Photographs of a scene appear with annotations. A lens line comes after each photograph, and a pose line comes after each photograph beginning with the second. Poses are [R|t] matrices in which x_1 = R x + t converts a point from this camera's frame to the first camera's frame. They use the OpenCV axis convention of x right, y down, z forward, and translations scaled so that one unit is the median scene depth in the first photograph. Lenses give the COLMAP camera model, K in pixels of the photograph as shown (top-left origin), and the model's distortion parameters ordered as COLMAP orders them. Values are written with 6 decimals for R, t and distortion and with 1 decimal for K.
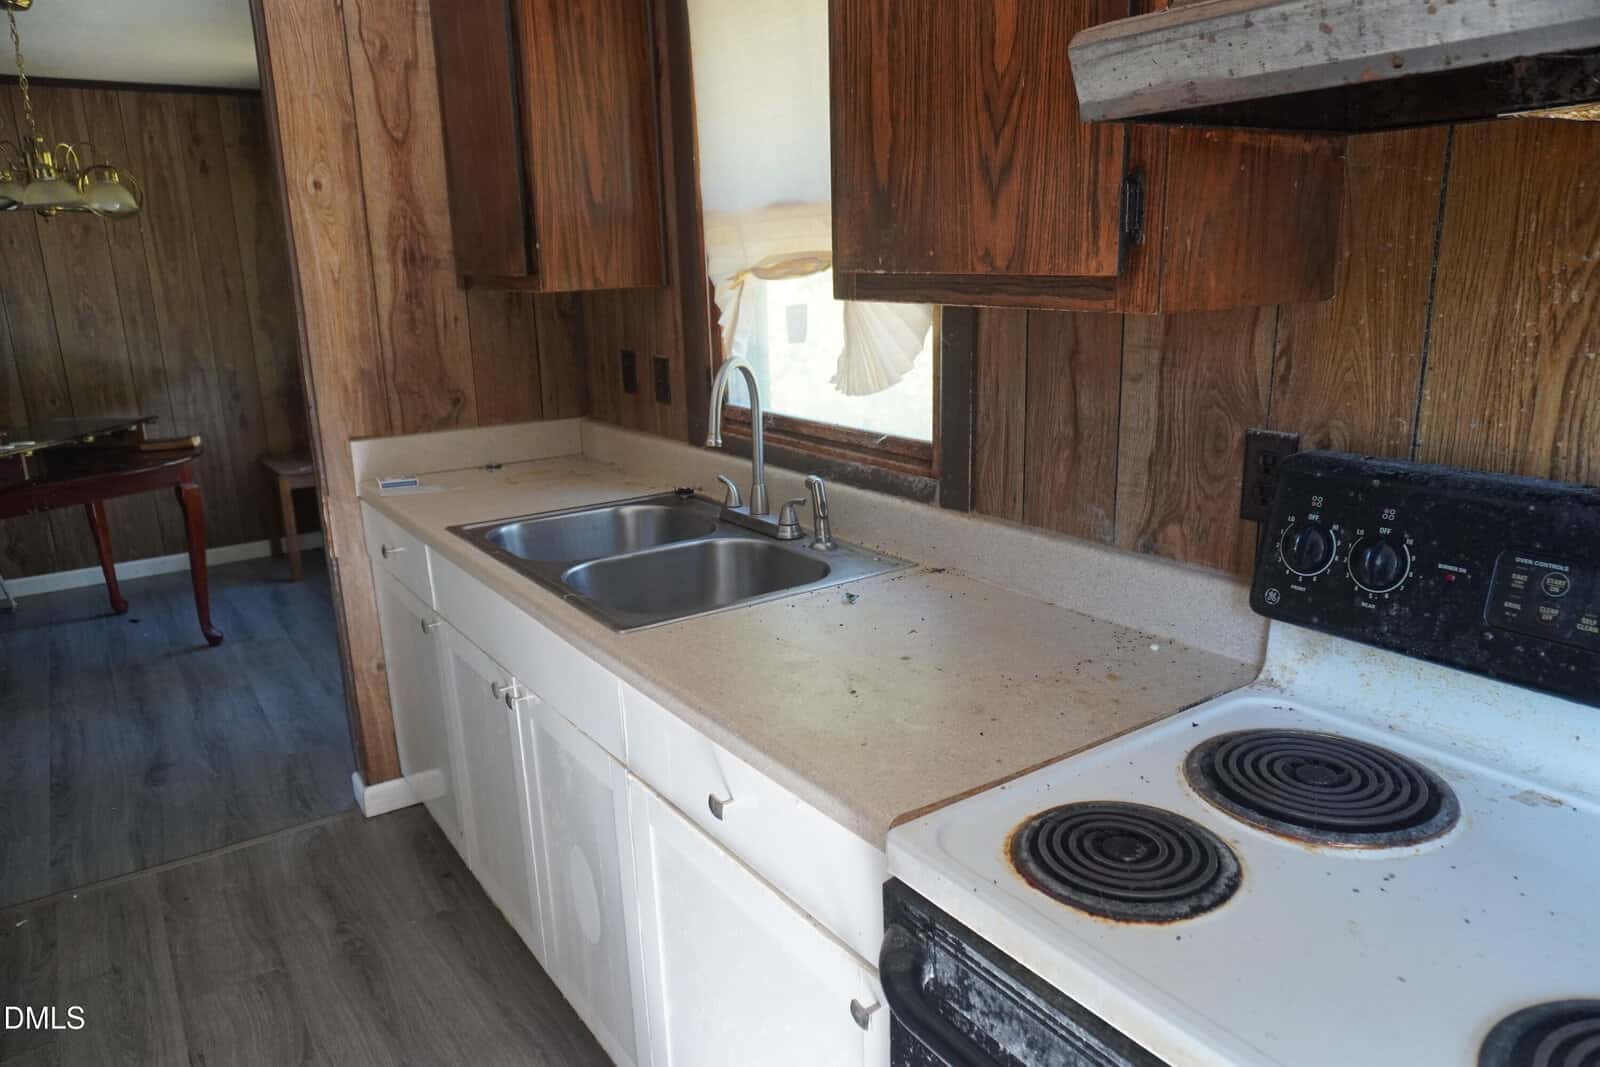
lens RADIAL K [[1070.1, 0, 795.1], [0, 1070.1, 536.1], [0, 0, 1]] dist [-0.040625, 0.024304]
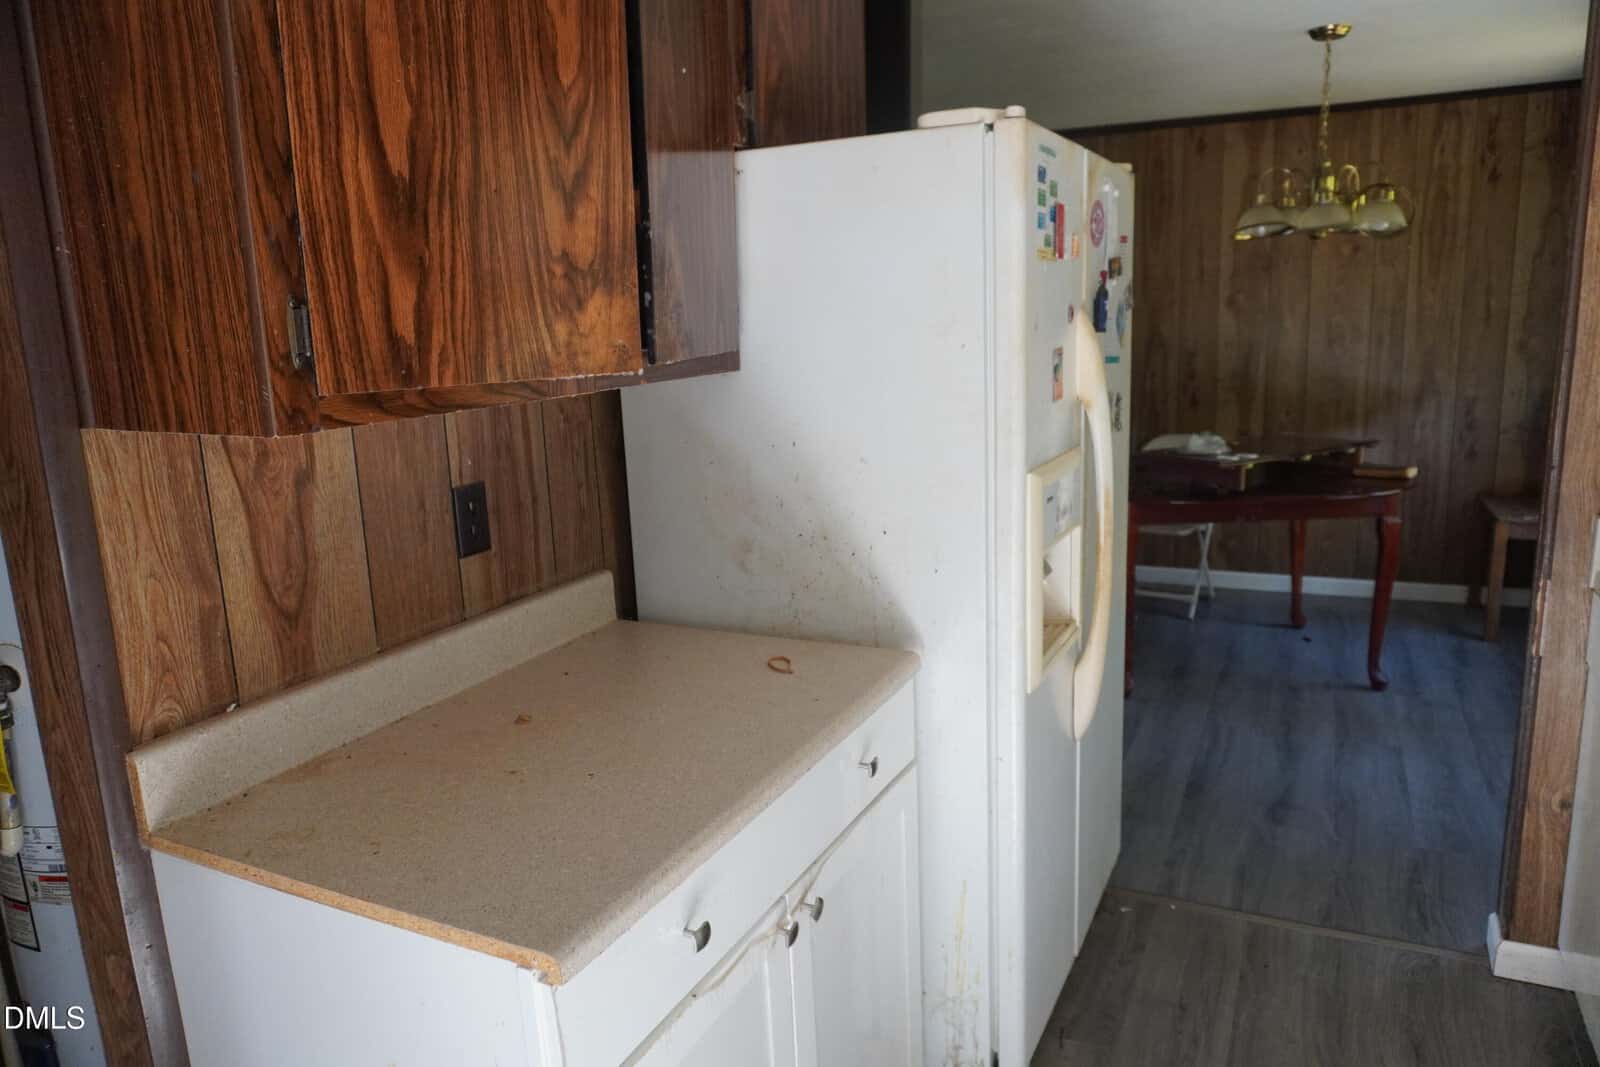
lens RADIAL K [[1070.1, 0, 795.1], [0, 1070.1, 536.1], [0, 0, 1]] dist [-0.040625, 0.024304]
pose [[0.492872, 0.184497, -0.850316, -0.030258], [-0.193792, 0.975990, 0.099436, -0.022727], [0.848246, 0.115776, 0.516792, 0.063905]]
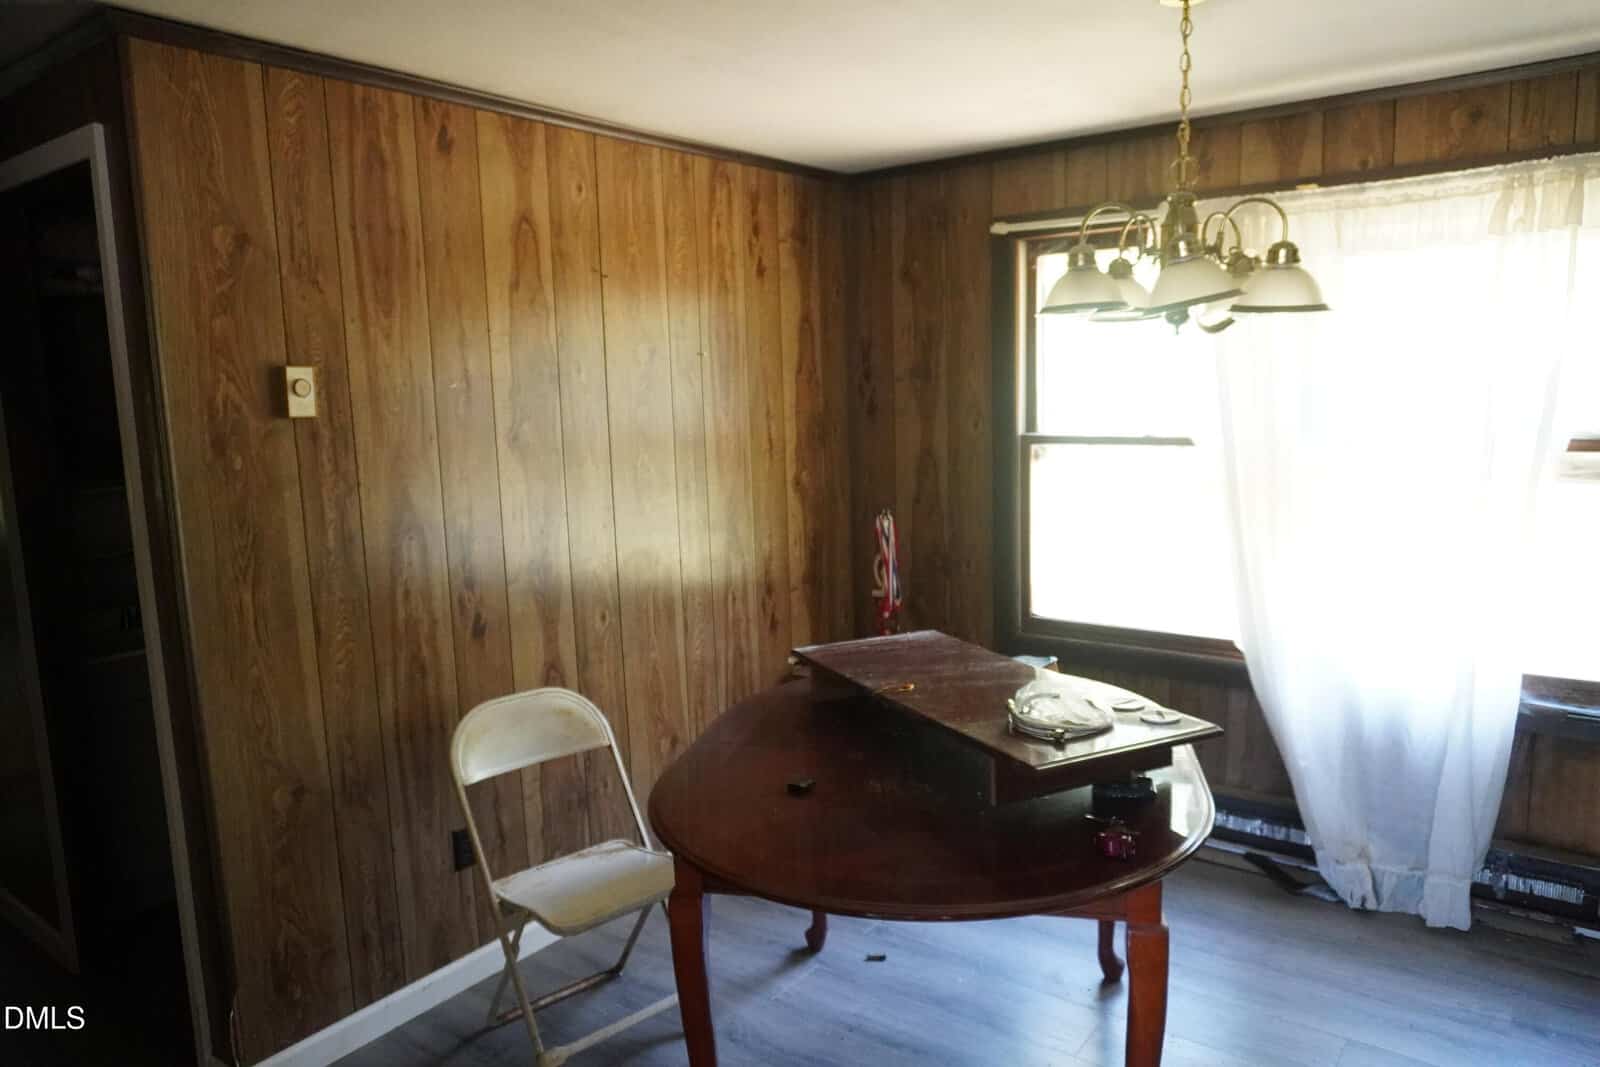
lens RADIAL K [[1070.1, 0, 795.1], [0, 1070.1, 536.1], [0, 0, 1]] dist [-0.040625, 0.024304]
pose [[0.948959, -0.052019, 0.311081, -0.963139], [0.087367, 0.991064, -0.100788, -0.123733], [-0.303058, 0.122822, 0.945024, 0.430366]]
